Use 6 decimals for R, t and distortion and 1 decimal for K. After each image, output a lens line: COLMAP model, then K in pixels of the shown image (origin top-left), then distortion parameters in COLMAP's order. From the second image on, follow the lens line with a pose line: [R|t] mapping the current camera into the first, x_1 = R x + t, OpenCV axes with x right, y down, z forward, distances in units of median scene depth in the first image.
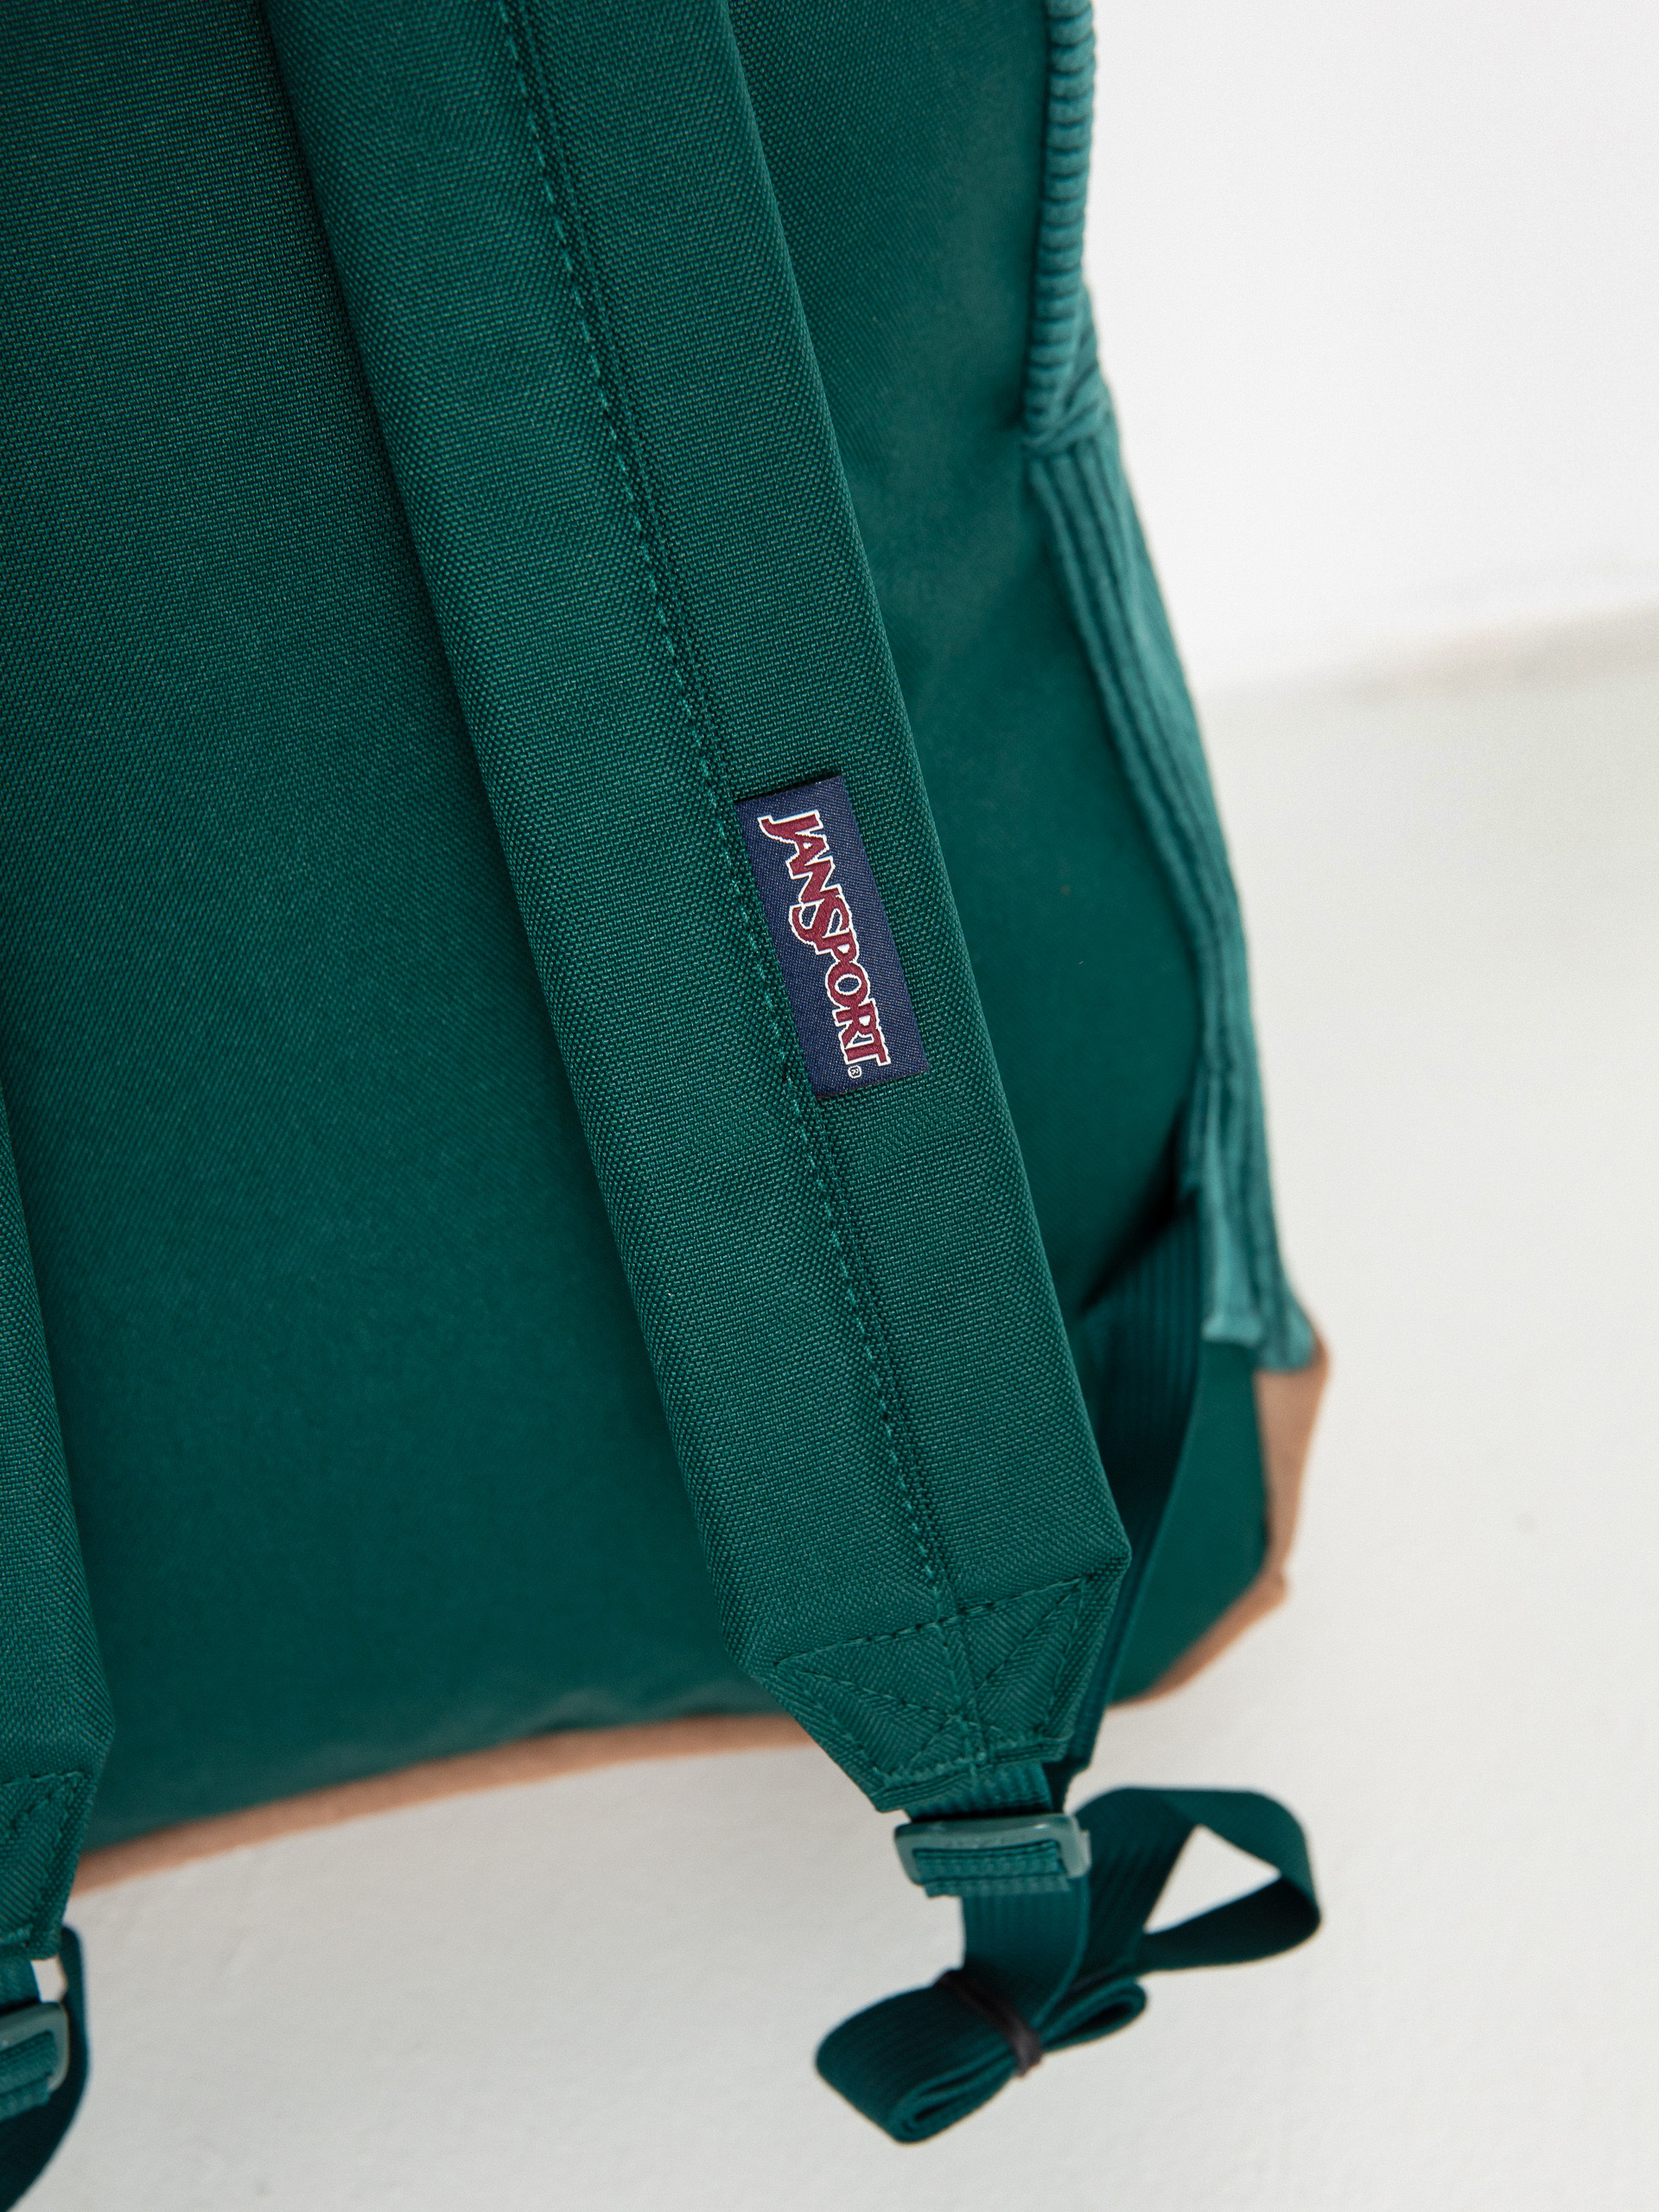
lens RADIAL K [[3682.1, 0, 829.5], [0, 3682.1, 1106.0], [0, 0, 1]] dist [-0.249049, 1.003462]
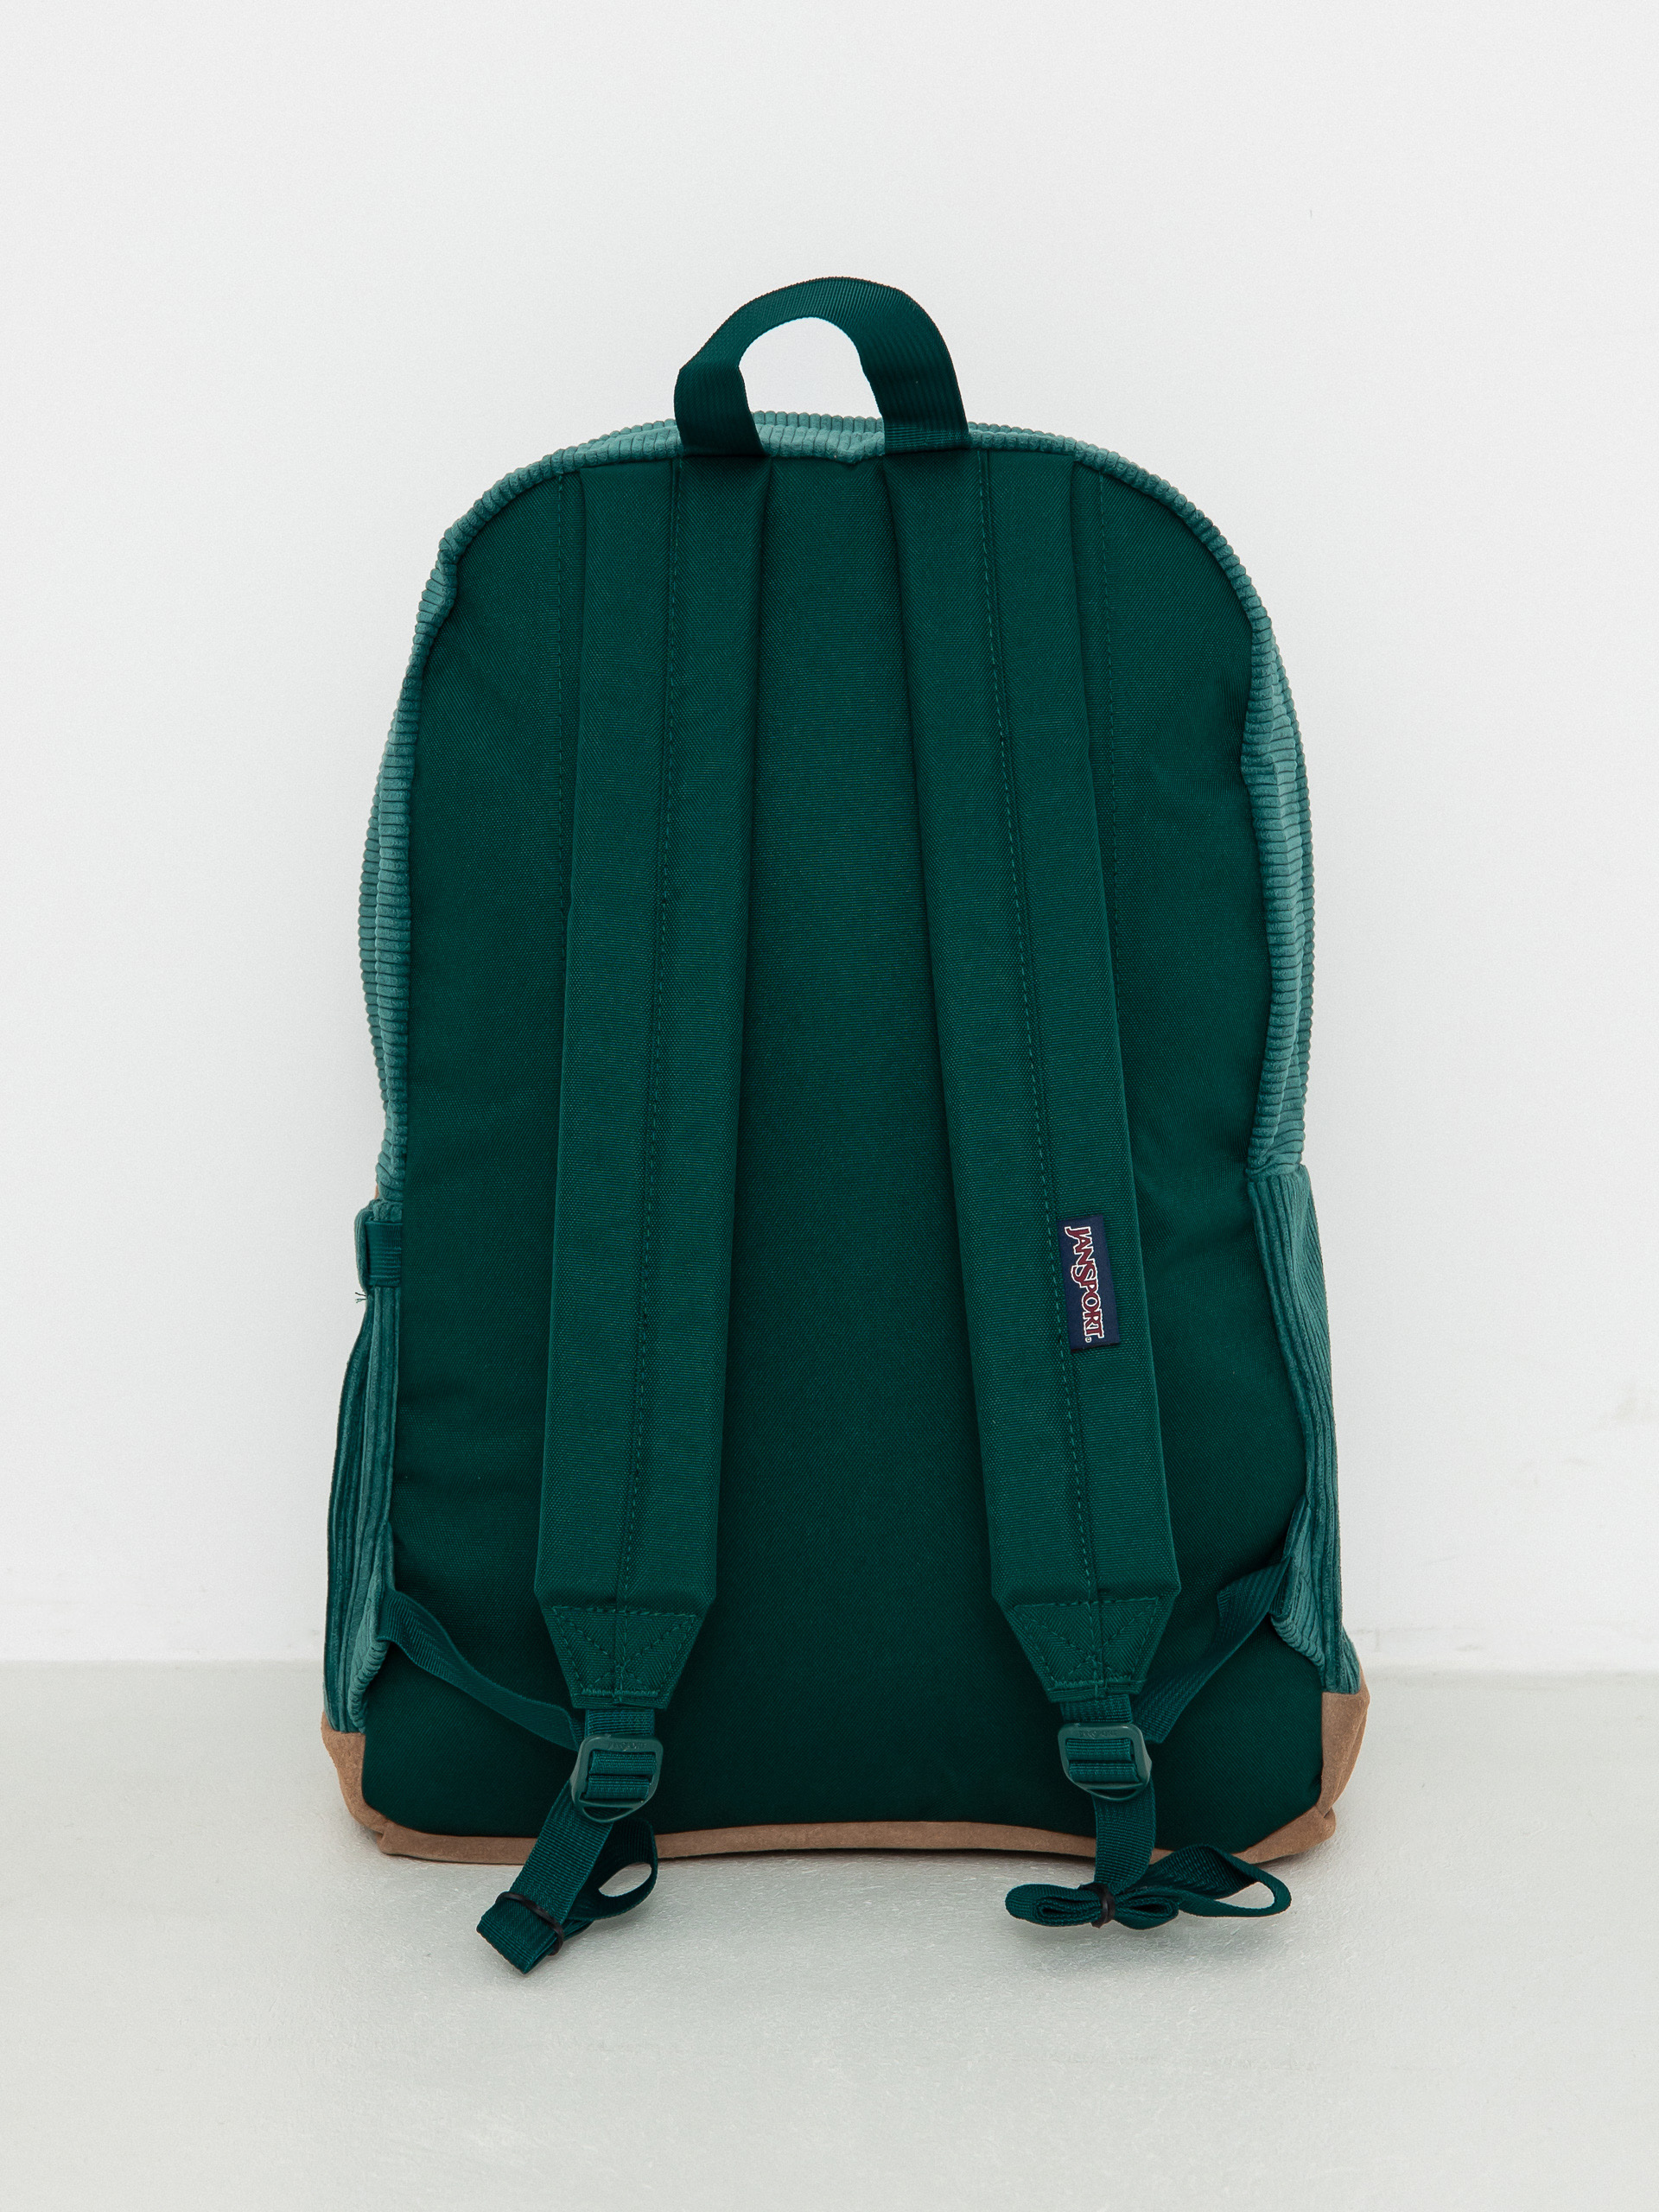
lens RADIAL K [[3682.1, 0, 829.5], [0, 3682.1, 1106.0], [0, 0, 1]] dist [-0.249049, 1.003462]
pose [[0.960591, 0.111012, -0.254838, 0.370262], [-0.211331, 0.887214, -0.410110, 0.737304], [0.180569, 0.447803, 0.875710, -0.982361]]
